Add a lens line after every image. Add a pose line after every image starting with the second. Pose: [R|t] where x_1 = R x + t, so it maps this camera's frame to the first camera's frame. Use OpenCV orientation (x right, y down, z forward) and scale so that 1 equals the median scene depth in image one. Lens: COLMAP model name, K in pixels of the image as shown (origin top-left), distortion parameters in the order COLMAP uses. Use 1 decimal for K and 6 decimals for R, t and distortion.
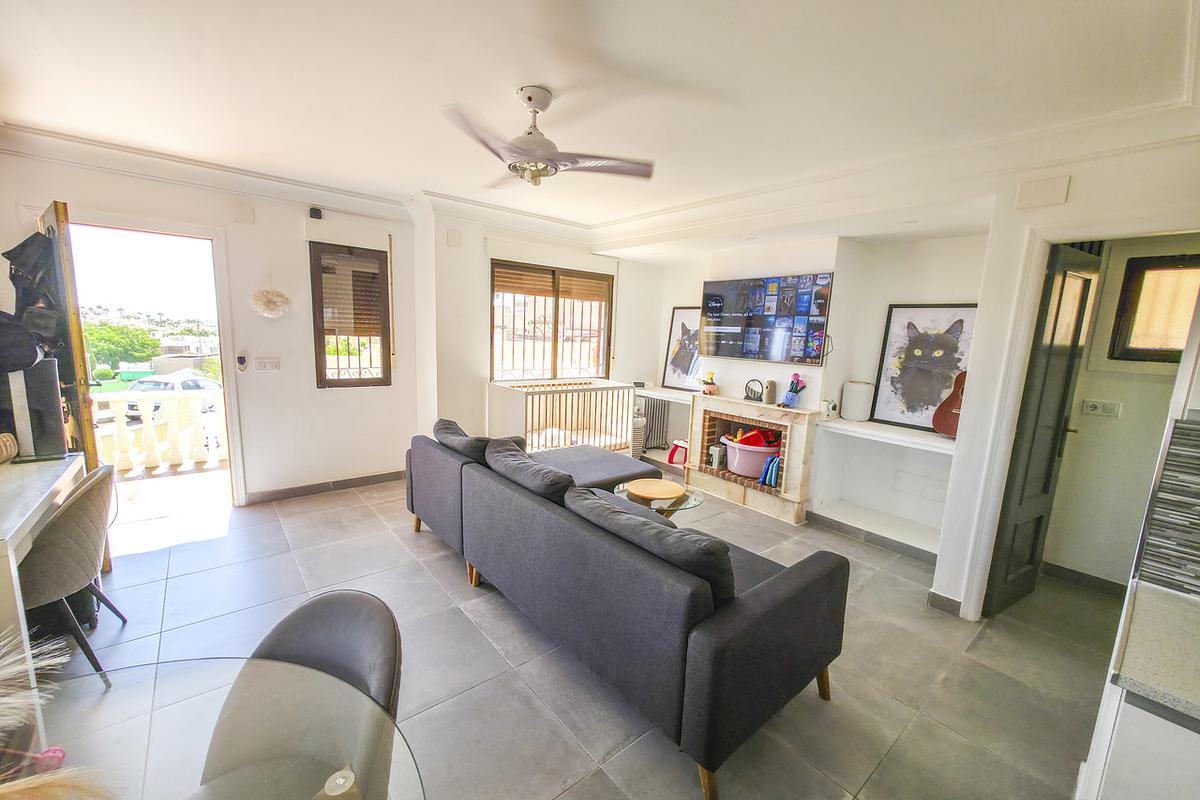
lens RADIAL K [[477.7, 0, 605.3], [0, 477.7, 405.1], [0, 0, 1]] dist [-0.002954, 0.000917]
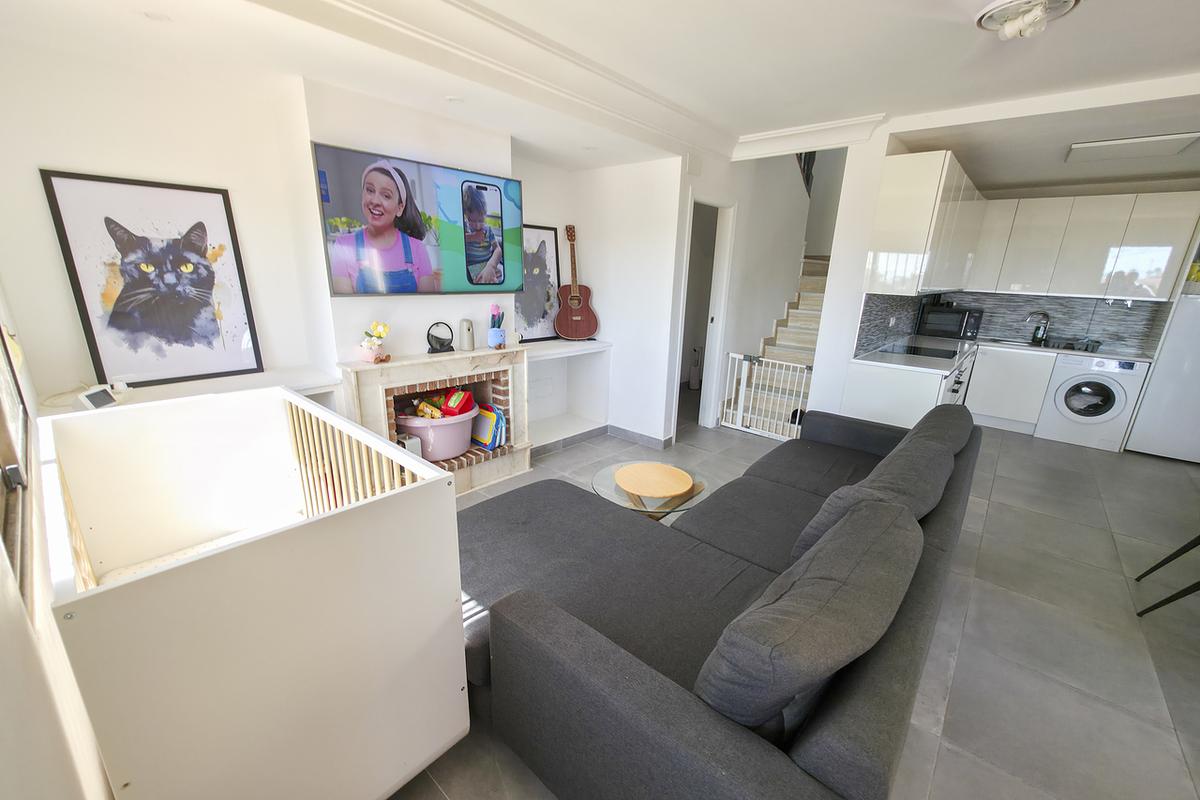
lens RADIAL K [[477.7, 0, 608.3], [0, 477.7, 403.1], [0, 0, 1]] dist [-0.002954, 0.000917]
pose [[-0.154544, -0.317045, 0.935734, -0.415846], [0.110777, 0.935580, 0.335288, -0.151179], [-0.981756, 0.155475, -0.109468, 0.862330]]
